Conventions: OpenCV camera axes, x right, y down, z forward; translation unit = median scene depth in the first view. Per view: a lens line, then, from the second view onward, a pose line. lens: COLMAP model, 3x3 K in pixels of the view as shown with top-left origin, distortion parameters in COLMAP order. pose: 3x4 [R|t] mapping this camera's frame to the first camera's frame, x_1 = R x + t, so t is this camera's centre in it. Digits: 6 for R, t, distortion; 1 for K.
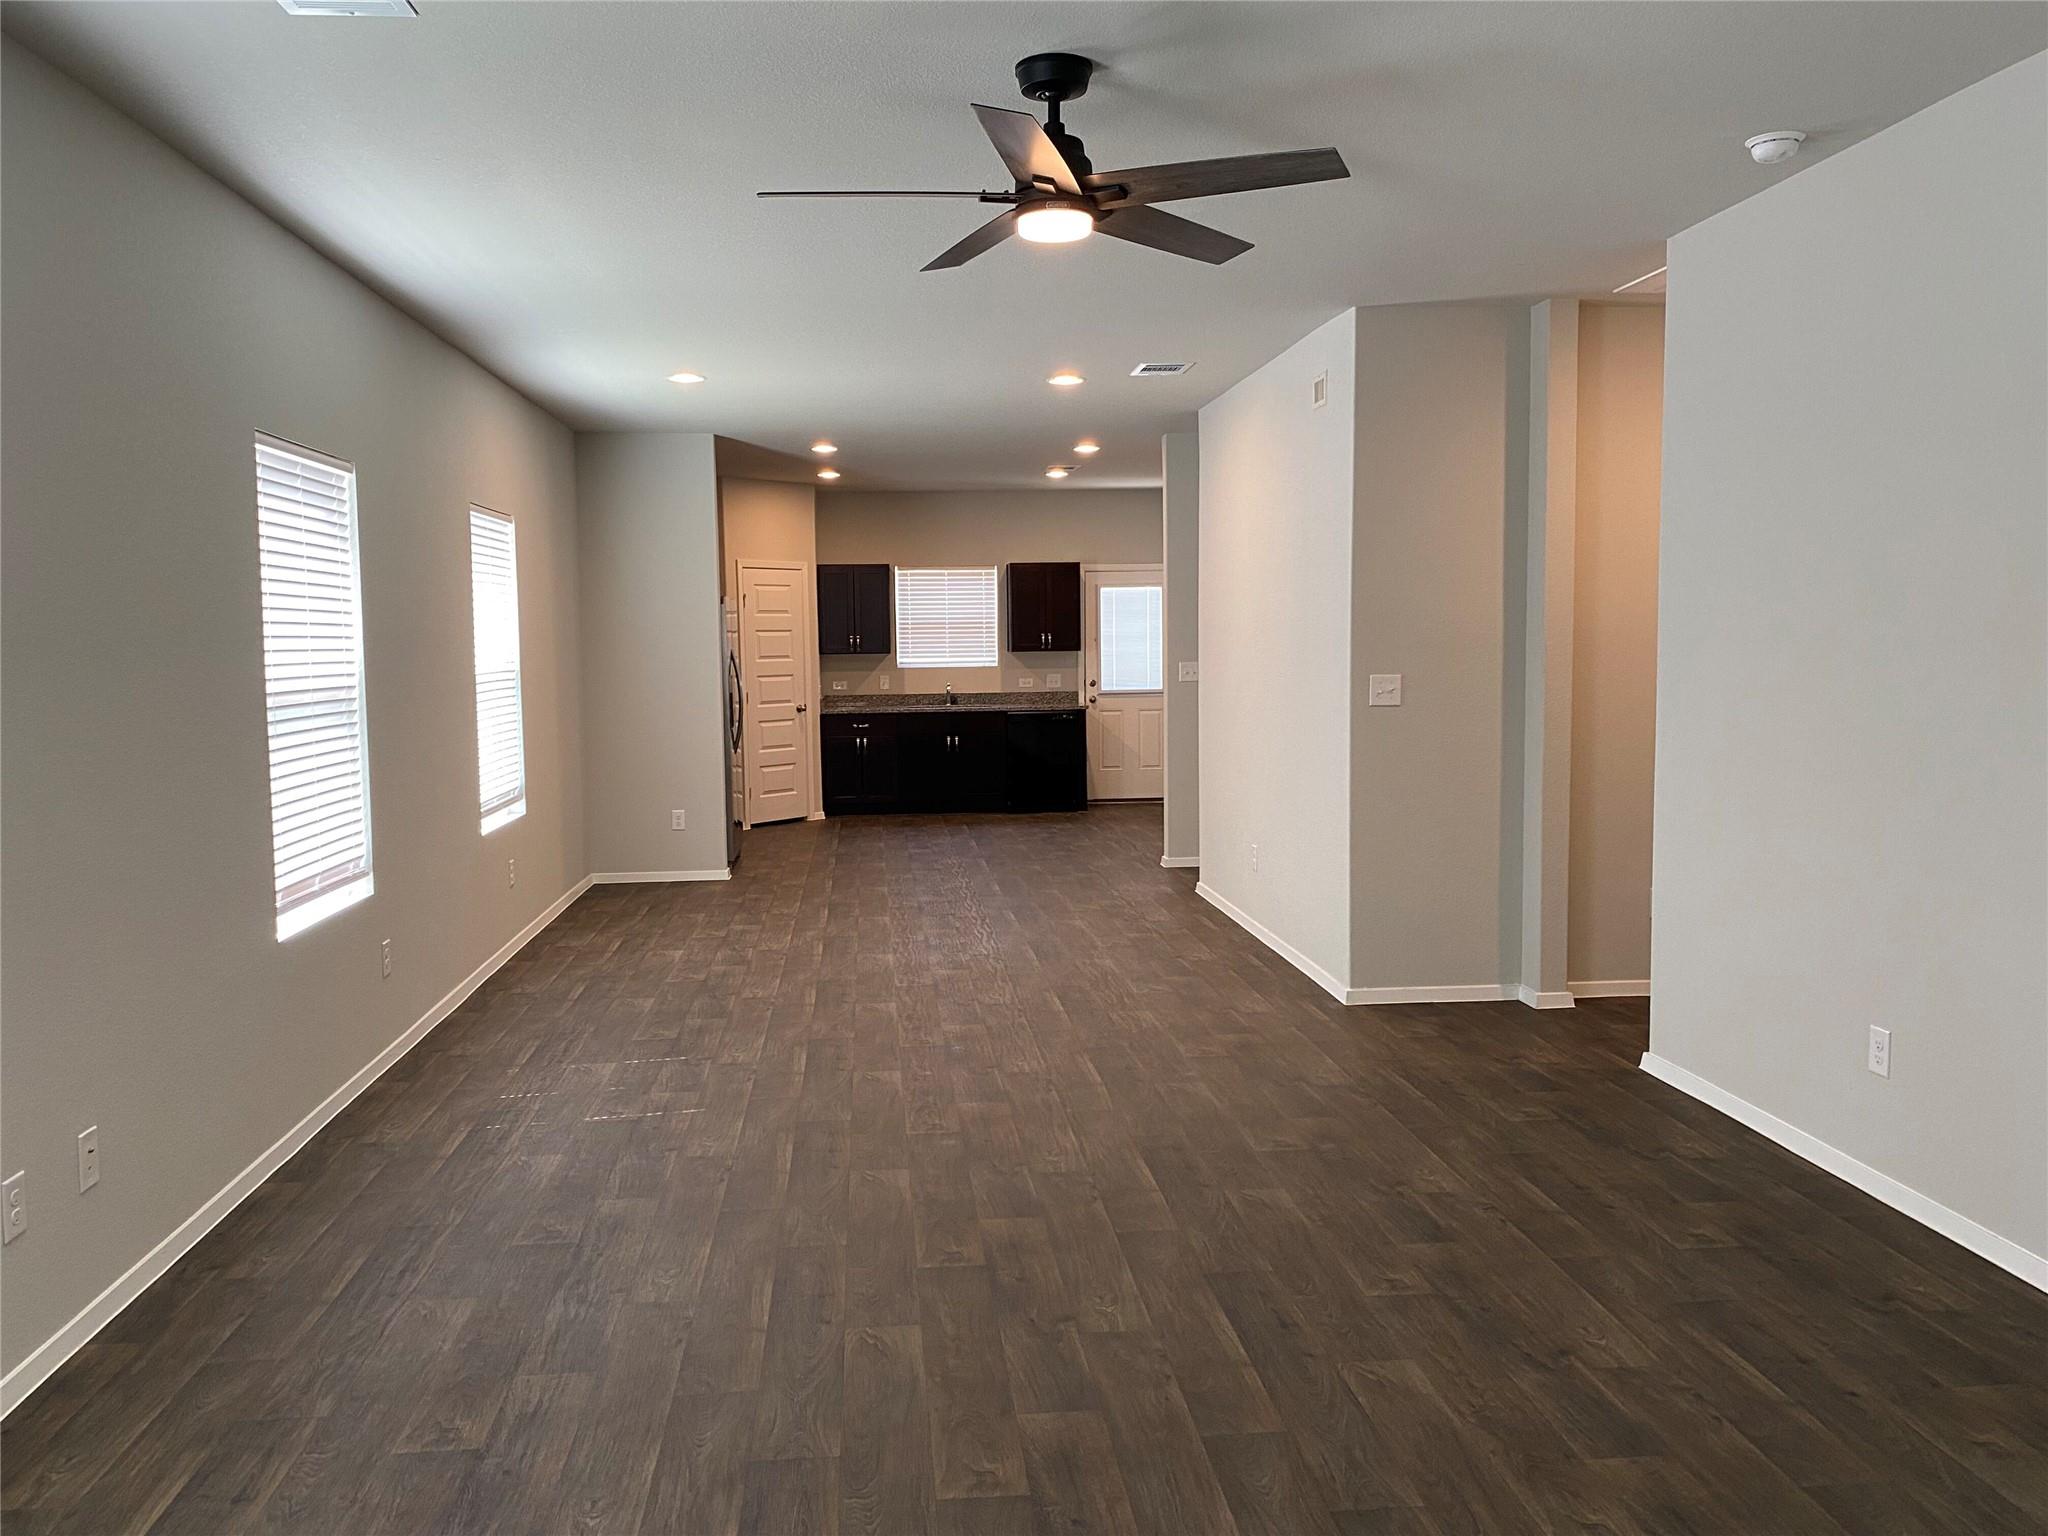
lens RADIAL K [[1542.8, 0, 1021.5], [0, 1542.8, 772.2], [0, 0, 1]] dist [0.052014, -0.001852]
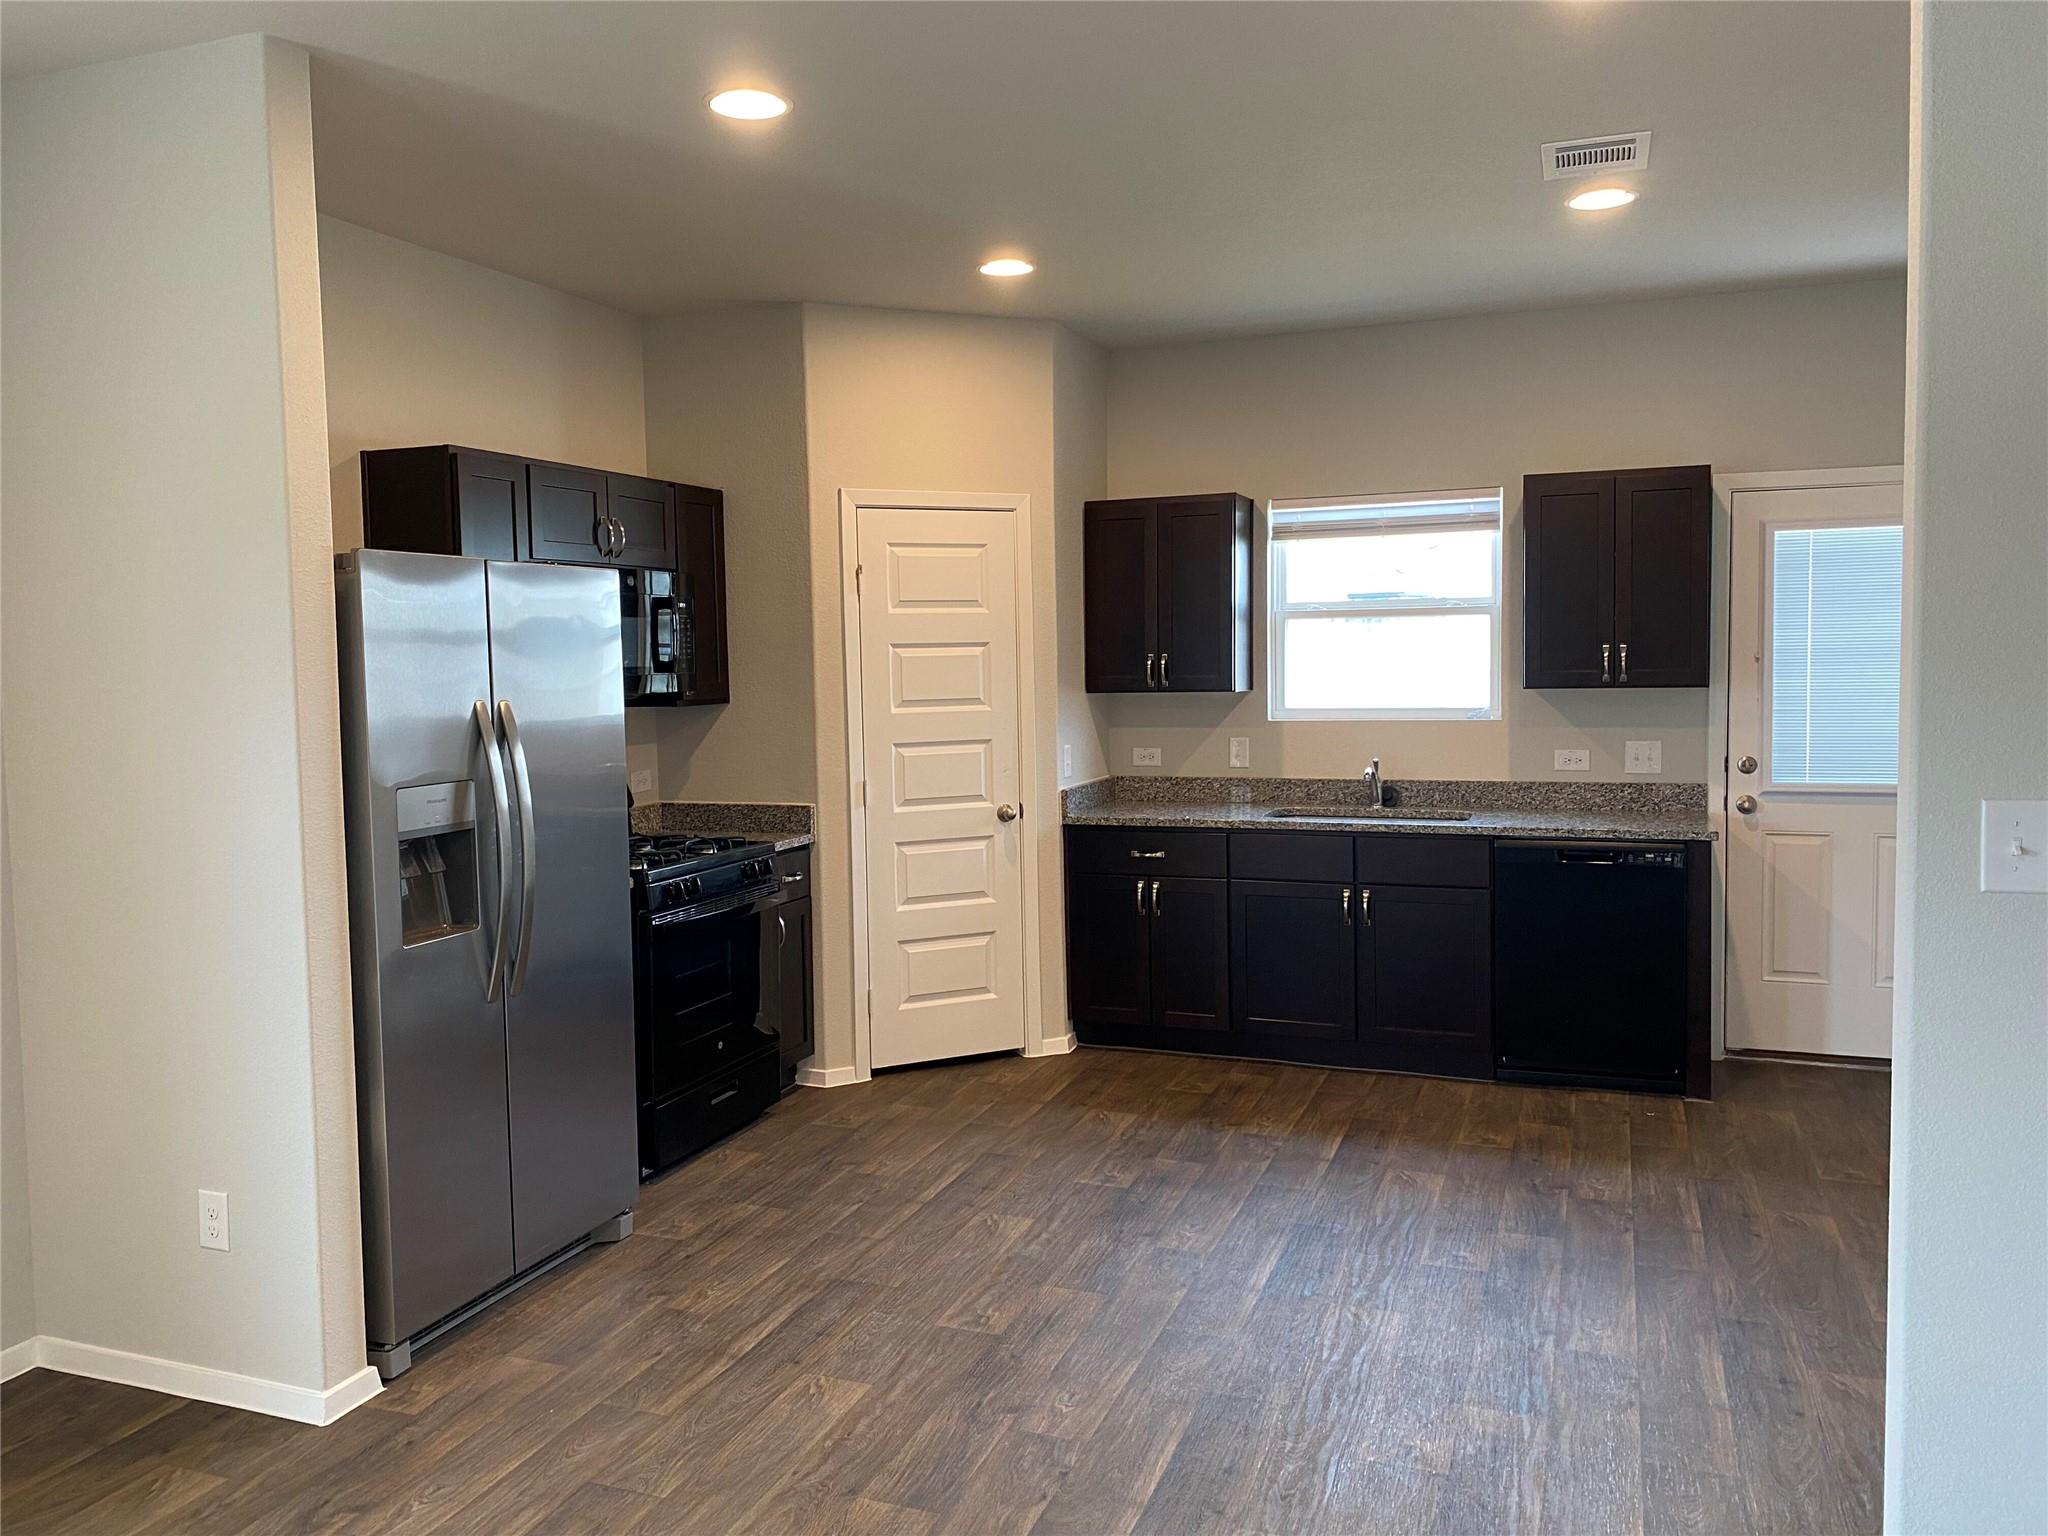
lens RADIAL K [[1542.8, 0, 1020.5], [0, 1542.8, 747.8], [0, 0, 1]] dist [0.052014, -0.001852]
pose [[0.892524, 0.027751, -0.450146, 0.061340], [-0.033909, 0.999409, -0.005619, -0.054818], [0.449724, 0.020279, 0.892937, 0.558760]]
